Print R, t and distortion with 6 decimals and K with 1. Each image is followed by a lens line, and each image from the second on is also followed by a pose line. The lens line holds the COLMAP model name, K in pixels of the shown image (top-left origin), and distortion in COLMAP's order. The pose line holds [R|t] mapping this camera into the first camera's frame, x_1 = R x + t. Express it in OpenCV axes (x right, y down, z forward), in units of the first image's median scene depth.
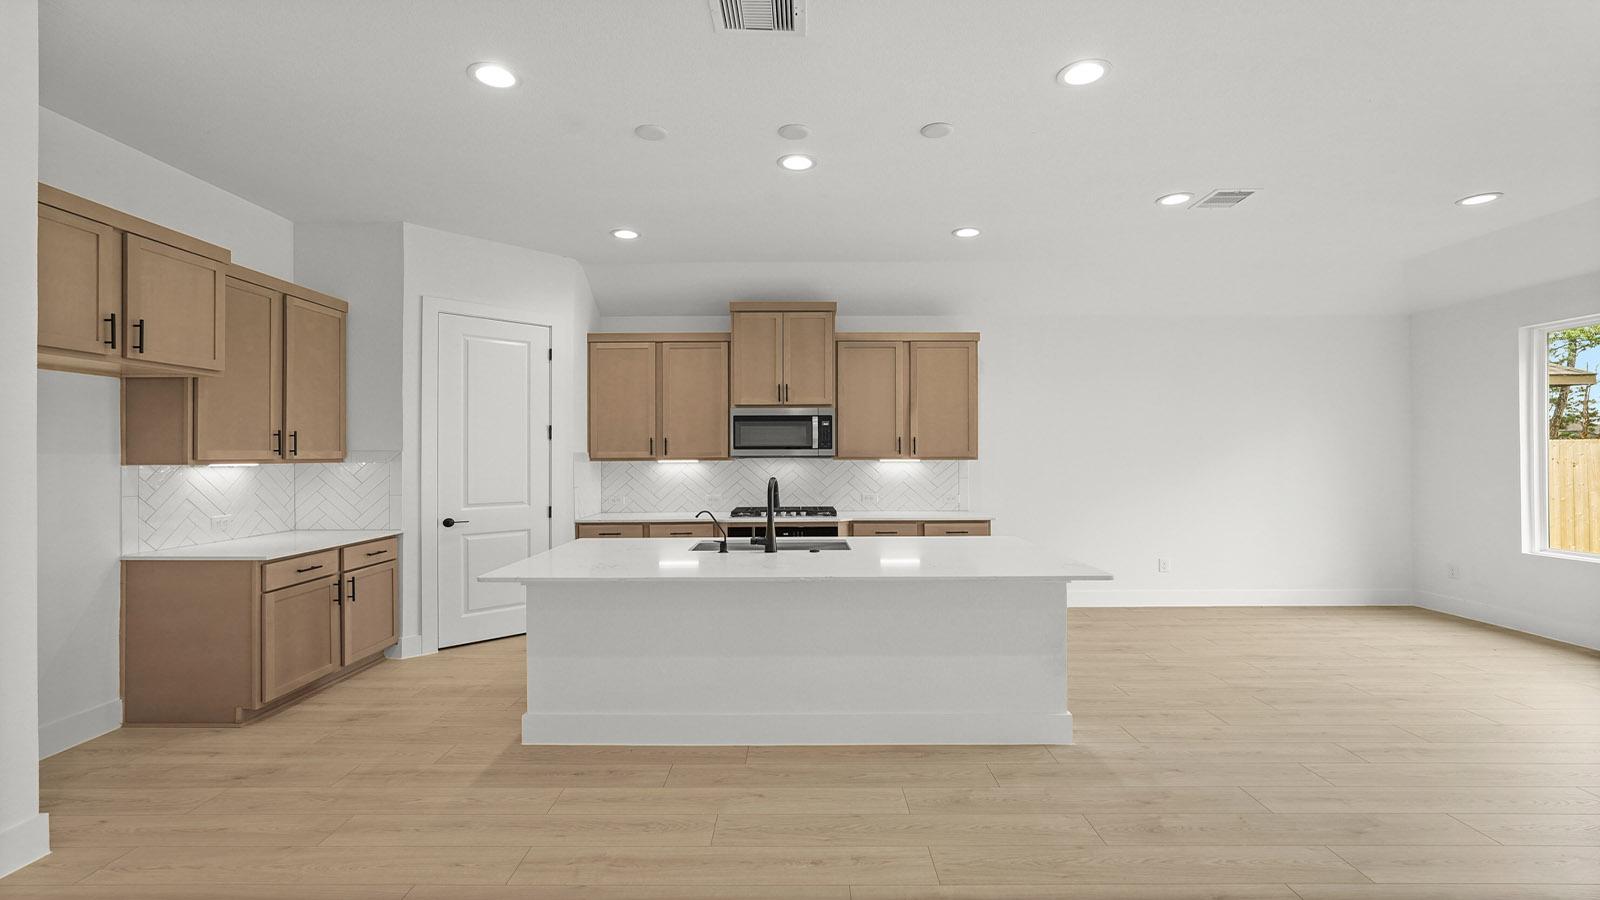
lens RADIAL K [[707.4, 0, 797.0], [0, 707.4, 447.9], [0, 0, 1]] dist [-0.017002, 0.005477]
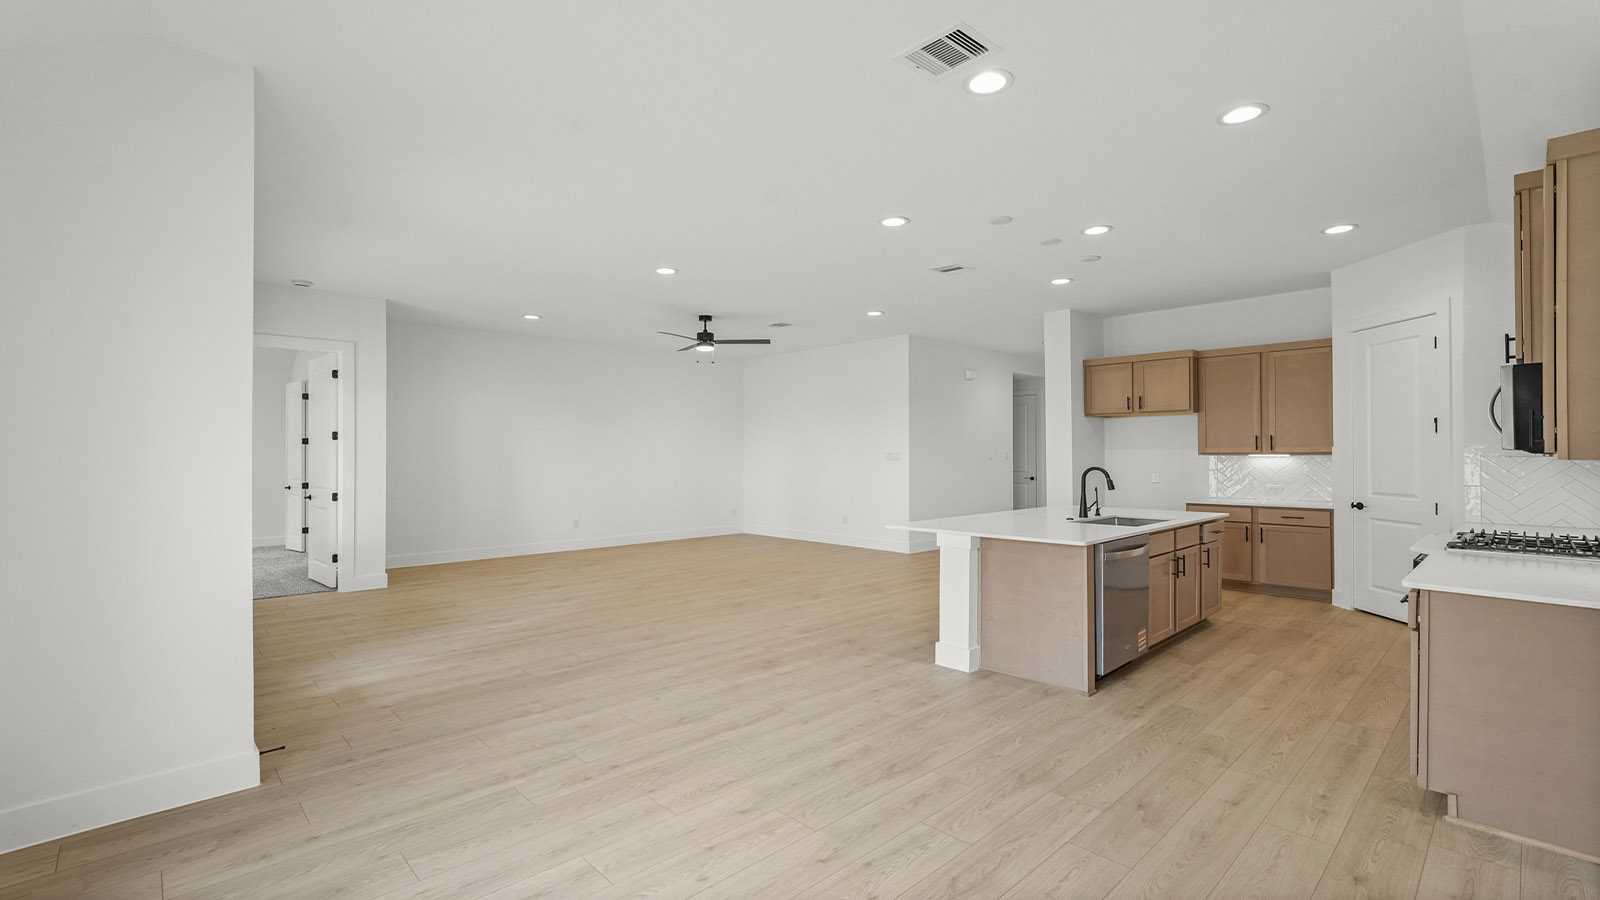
lens RADIAL K [[707.4, 0, 797.2], [0, 707.4, 449.5], [0, 0, 1]] dist [-0.017002, 0.005477]
pose [[-0.724411, 0.001705, -0.689366, 1.058844], [0.013114, 0.999850, -0.011307, 0.011502], [0.689244, -0.017231, -0.724325, 1.255123]]
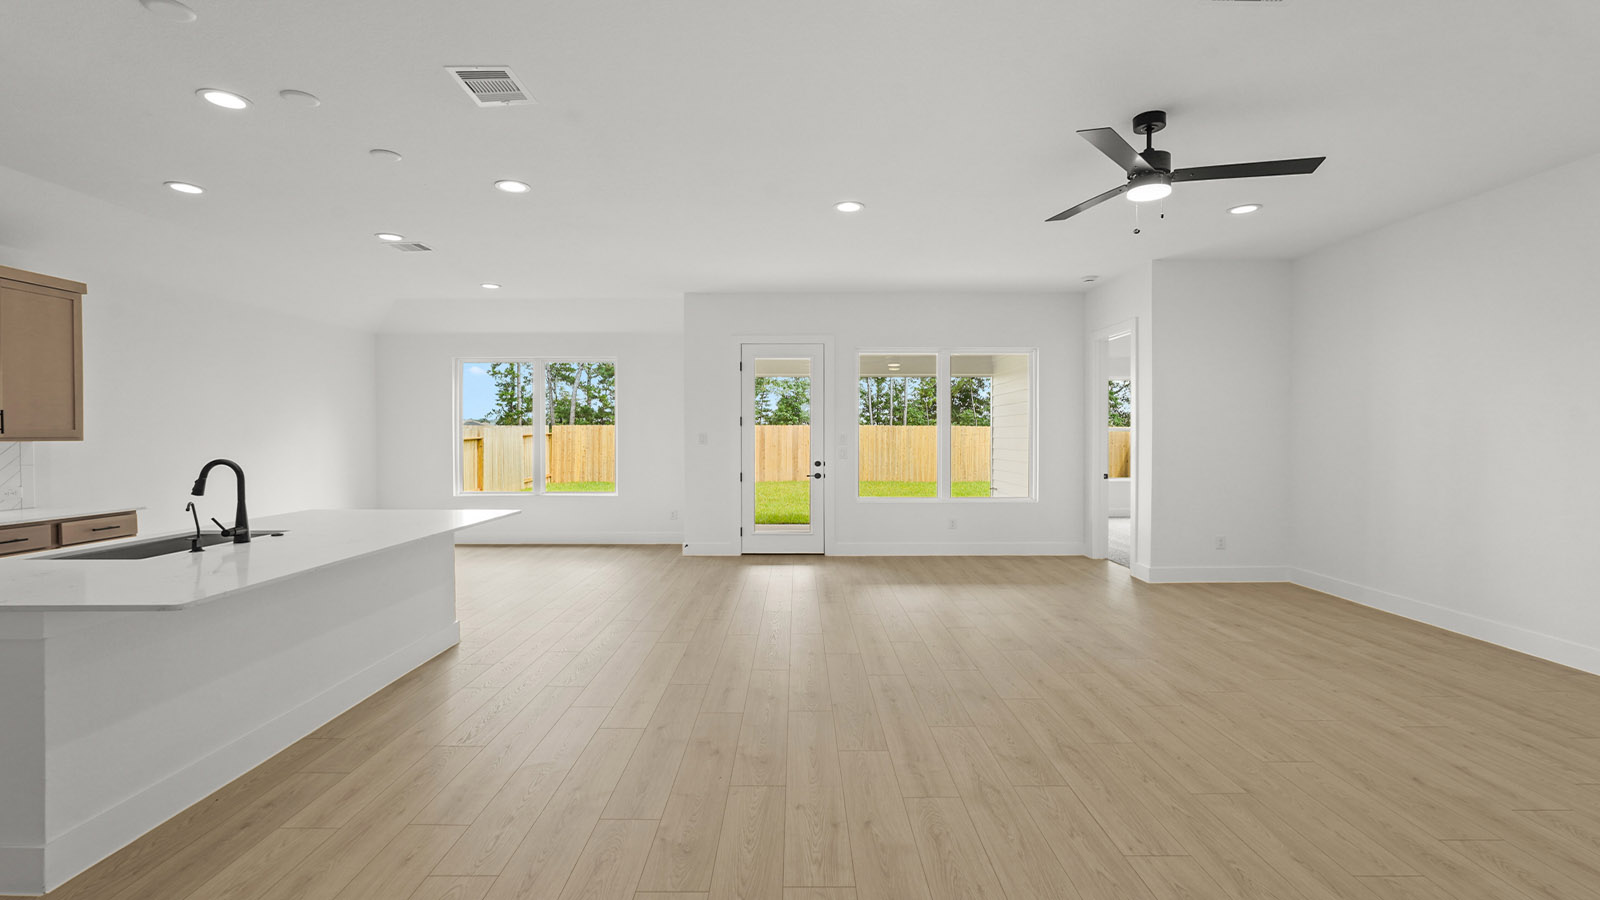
lens RADIAL K [[707.4, 0, 801.6], [0, 707.4, 445.6], [0, 0, 1]] dist [-0.017002, 0.005477]
pose [[-0.009268, -0.011511, 0.999891, -0.701854], [-0.010480, 0.999880, 0.011414, 0.005771], [-0.999902, -0.010373, -0.009388, 0.232922]]
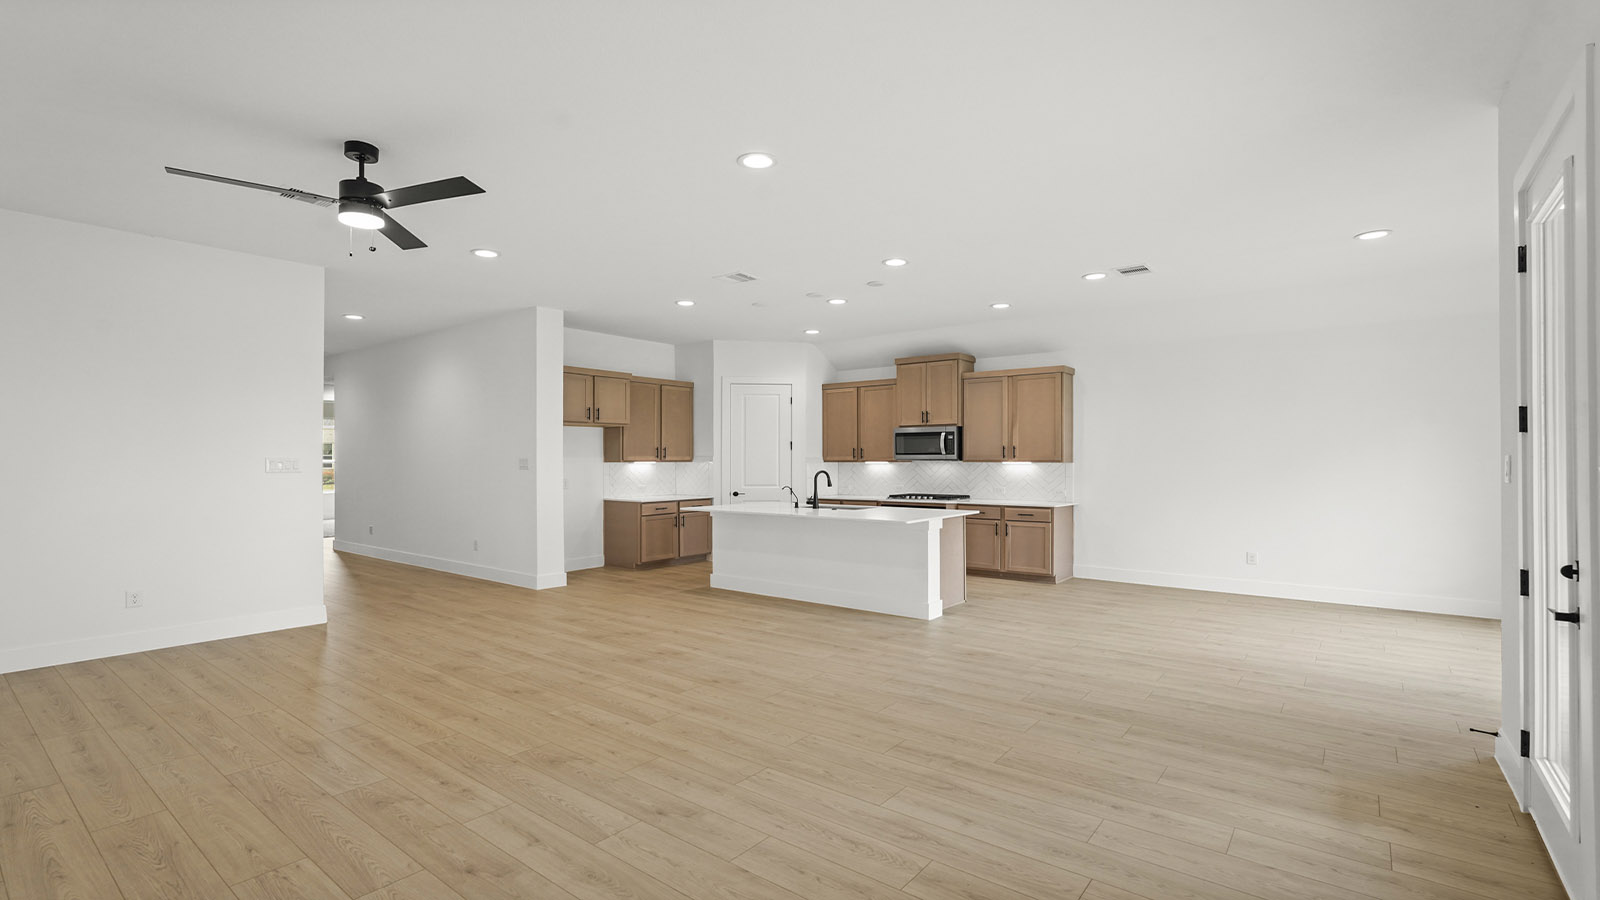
lens RADIAL K [[726.1, 0, 797.8], [0, 726.1, 443.1], [0, 0, 1]] dist [-0.012733, 0.003938]
pose [[0.790056, -0.010719, -0.612941, 0.876157], [0.004608, 0.999923, -0.011547, -0.007942], [0.613017, 0.006299, 0.790044, -0.465444]]
